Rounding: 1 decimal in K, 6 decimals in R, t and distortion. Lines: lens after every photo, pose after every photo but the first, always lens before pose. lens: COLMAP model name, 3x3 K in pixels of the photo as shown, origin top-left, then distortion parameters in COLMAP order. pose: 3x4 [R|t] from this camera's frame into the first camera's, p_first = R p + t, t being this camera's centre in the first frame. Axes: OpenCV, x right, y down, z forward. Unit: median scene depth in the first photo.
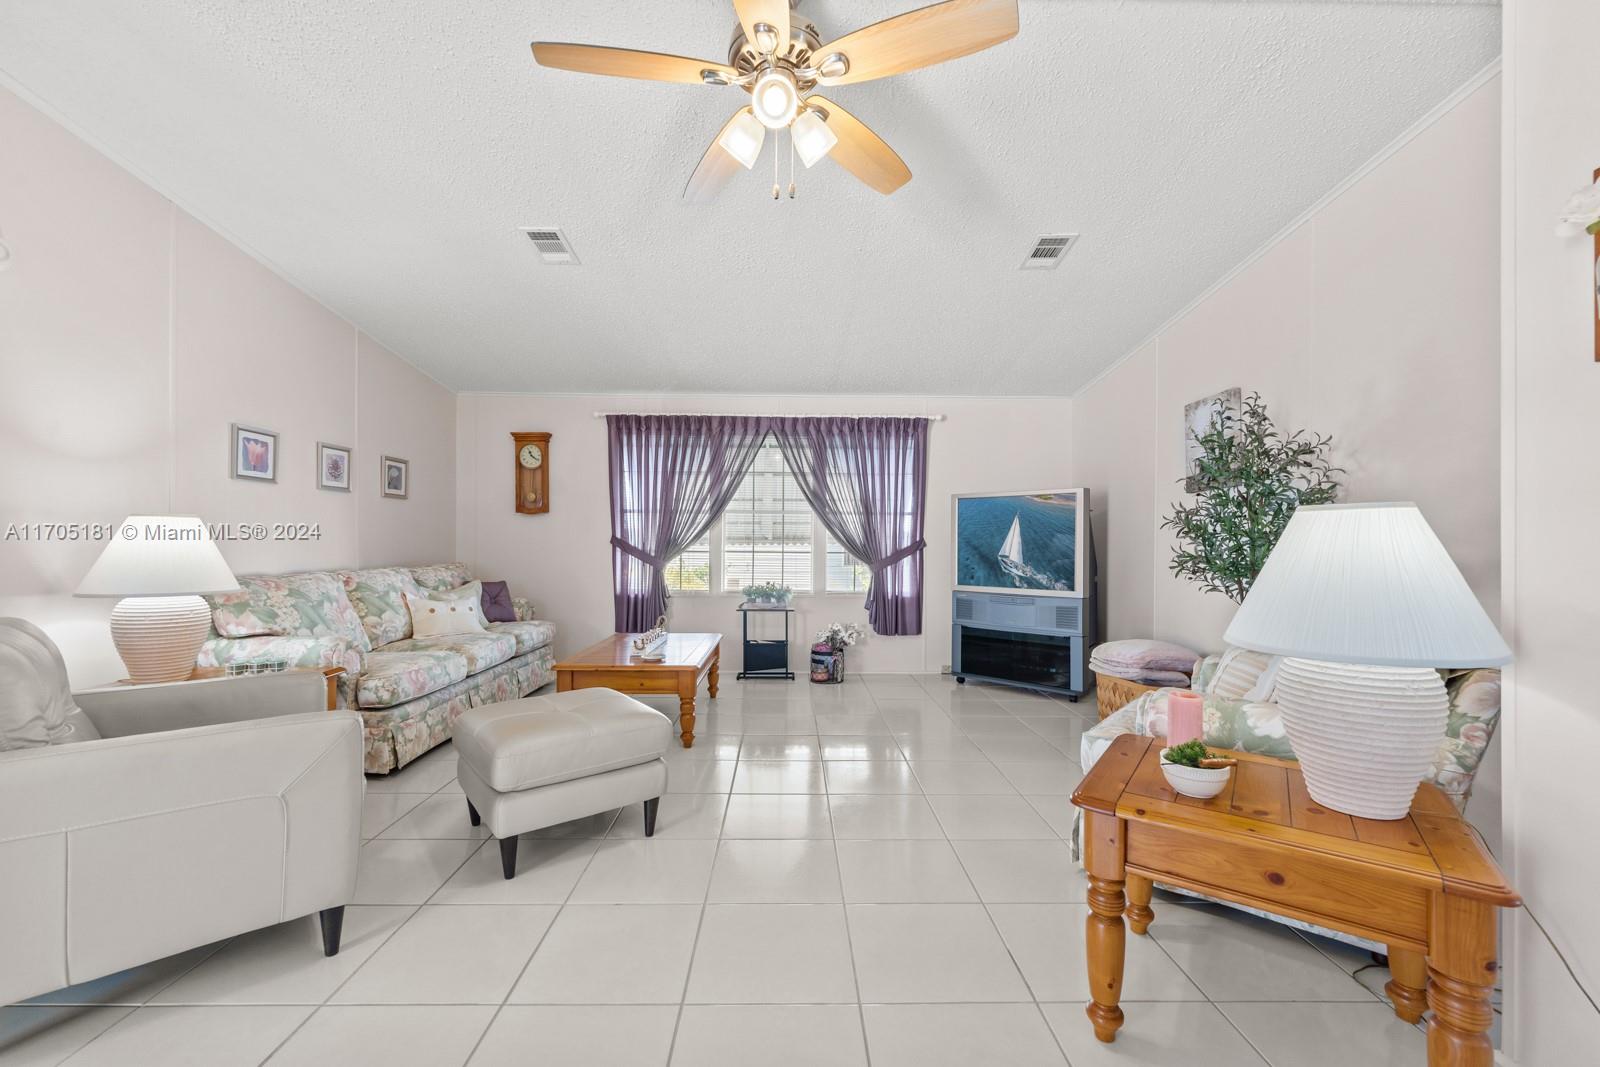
lens RADIAL K [[652.2, 0, 798.6], [0, 652.2, 543.8], [0, 0, 1]] dist [-0.001061, -0.000796]
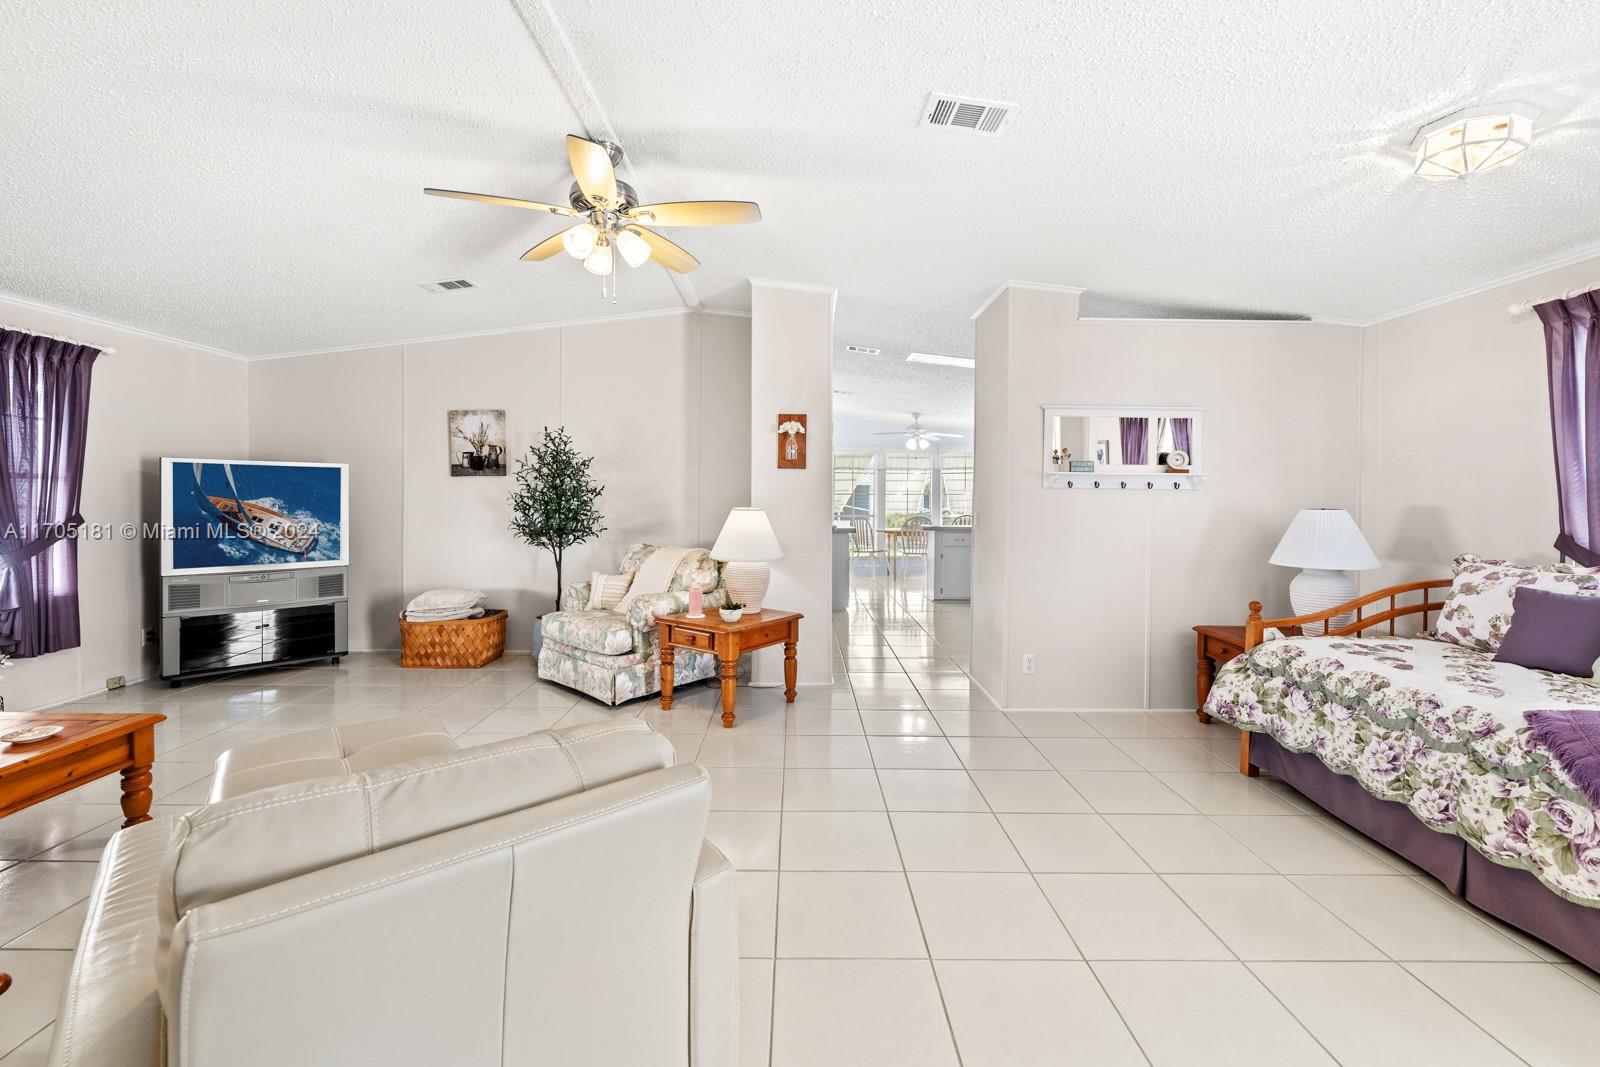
lens RADIAL K [[652.2, 0, 797.2], [0, 652.2, 502.9], [0, 0, 1]] dist [-0.001061, -0.000796]
pose [[0.022759, -0.014307, 0.999639, -0.530965], [-0.005781, 0.999879, 0.014442, -0.034163], [-0.999724, -0.006108, 0.022673, 0.193608]]
